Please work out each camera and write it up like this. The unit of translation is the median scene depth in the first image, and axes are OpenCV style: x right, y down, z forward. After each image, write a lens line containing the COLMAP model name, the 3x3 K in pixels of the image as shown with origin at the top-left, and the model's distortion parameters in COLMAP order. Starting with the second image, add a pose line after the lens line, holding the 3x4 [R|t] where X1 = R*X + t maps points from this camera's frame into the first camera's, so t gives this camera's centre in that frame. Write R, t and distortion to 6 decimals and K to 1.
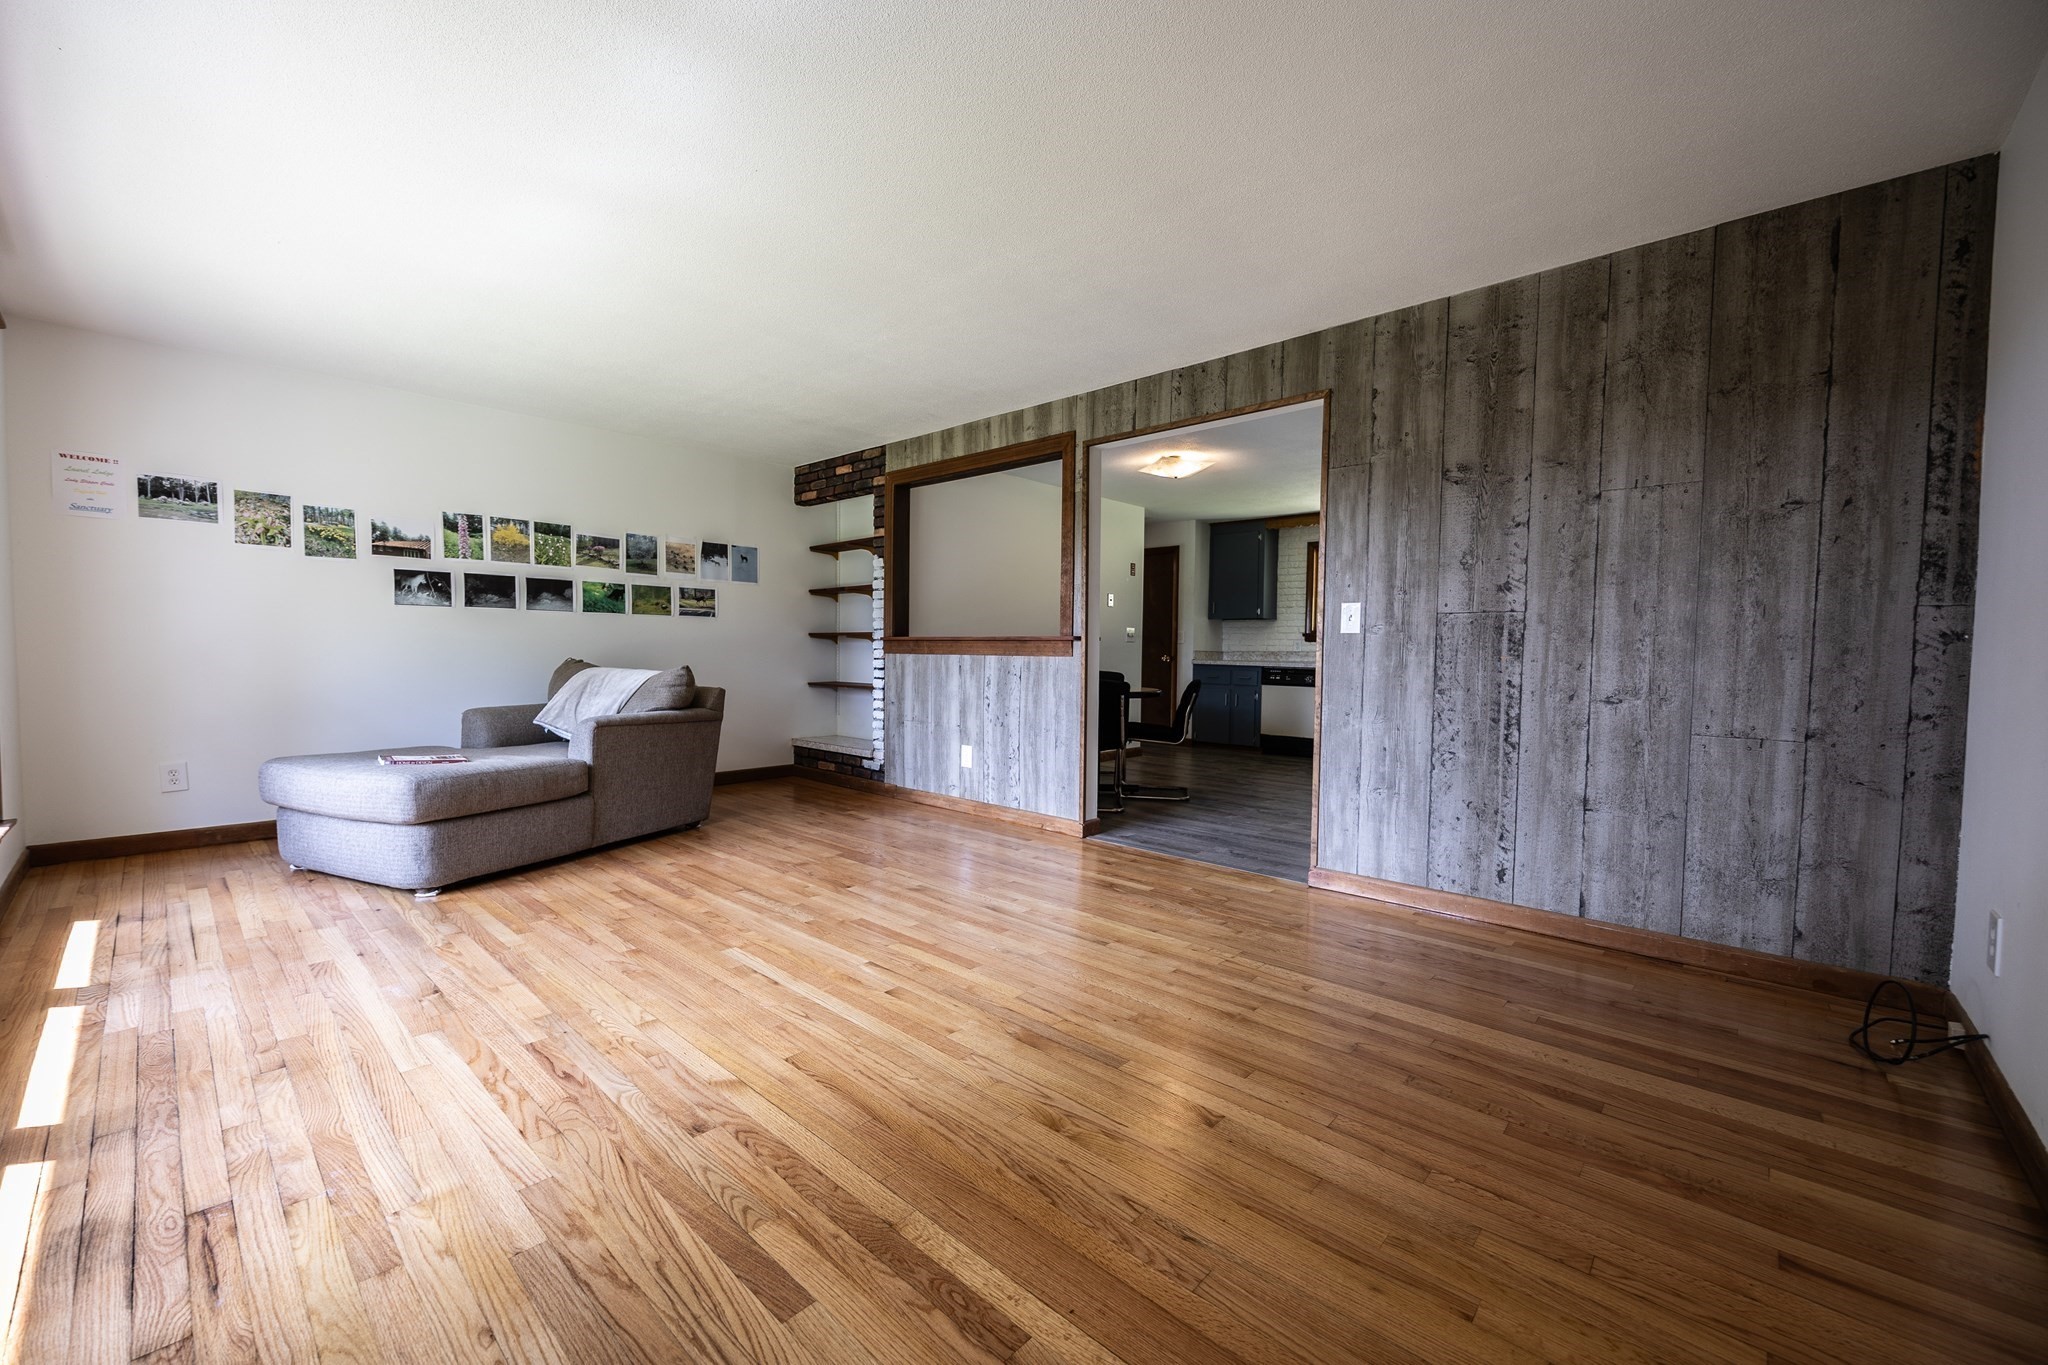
lens RADIAL K [[809.3, 0, 1022.5], [0, 809.3, 690.3], [0, 0, 1]] dist [-0.002504, -0.000130]
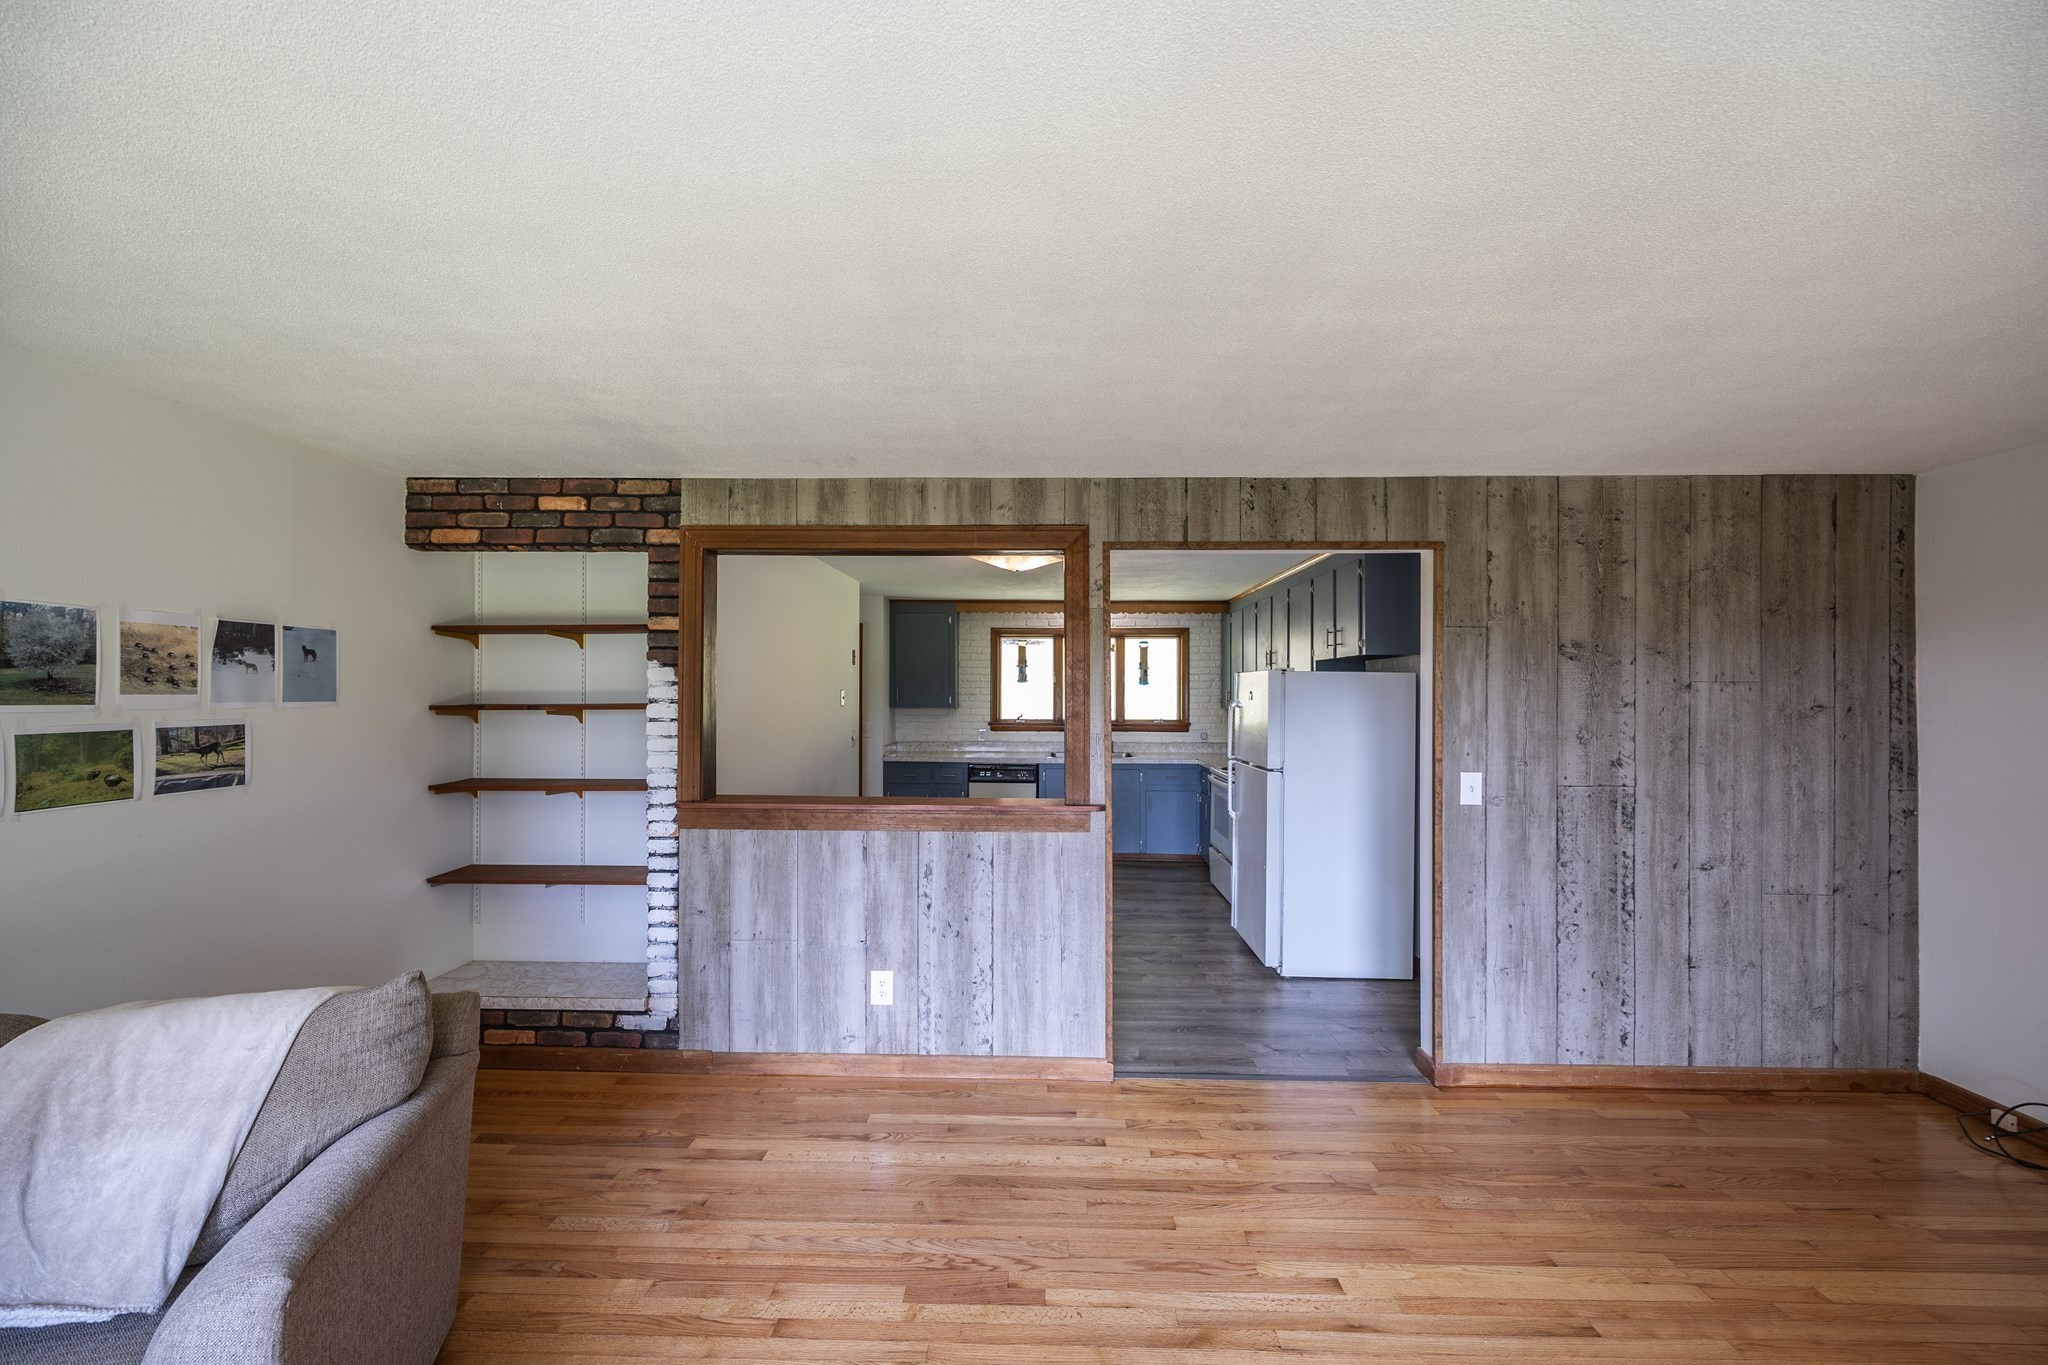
lens RADIAL K [[794.4, 0, 1026.6], [0, 794.4, 689.7], [0, 0, 1]] dist [-0.002878, -0.000172]
pose [[0.753103, -0.008340, 0.657850, -0.452012], [0.036945, 0.998878, -0.029631, -0.151305], [-0.656865, 0.046620, 0.752566, 0.497370]]
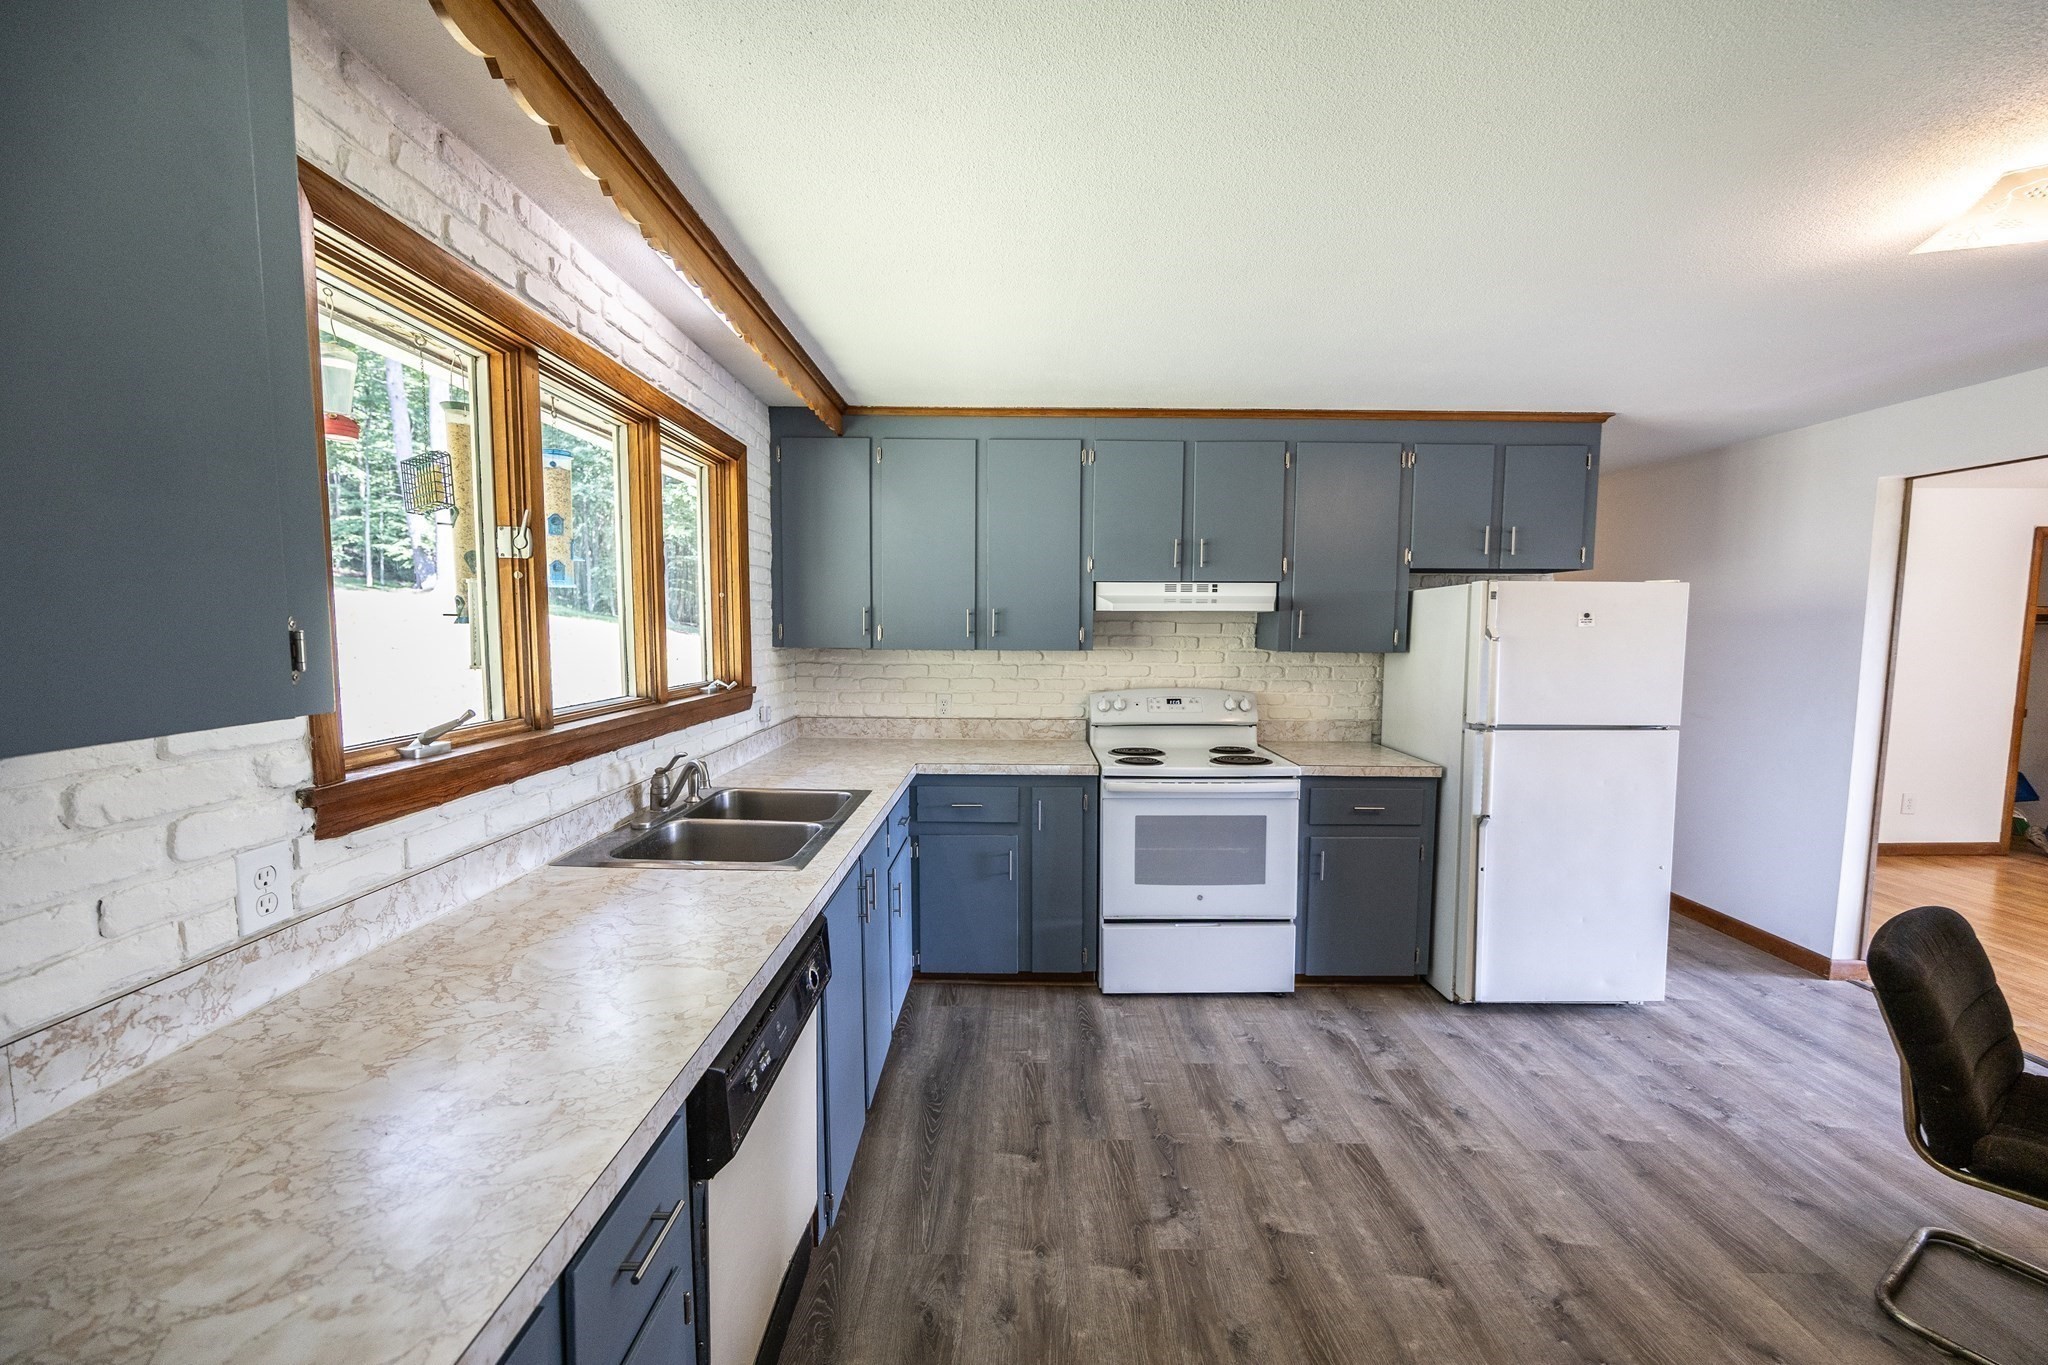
lens RADIAL K [[794.4, 0, 1026.6], [0, 794.4, 689.7], [0, 0, 1]] dist [-0.002878, -0.000172]
pose [[-0.678094, -0.077179, 0.730912, 0.302252], [0.017677, 0.992471, 0.121197, -0.195685], [-0.734763, 0.095103, -0.671624, 1.904784]]
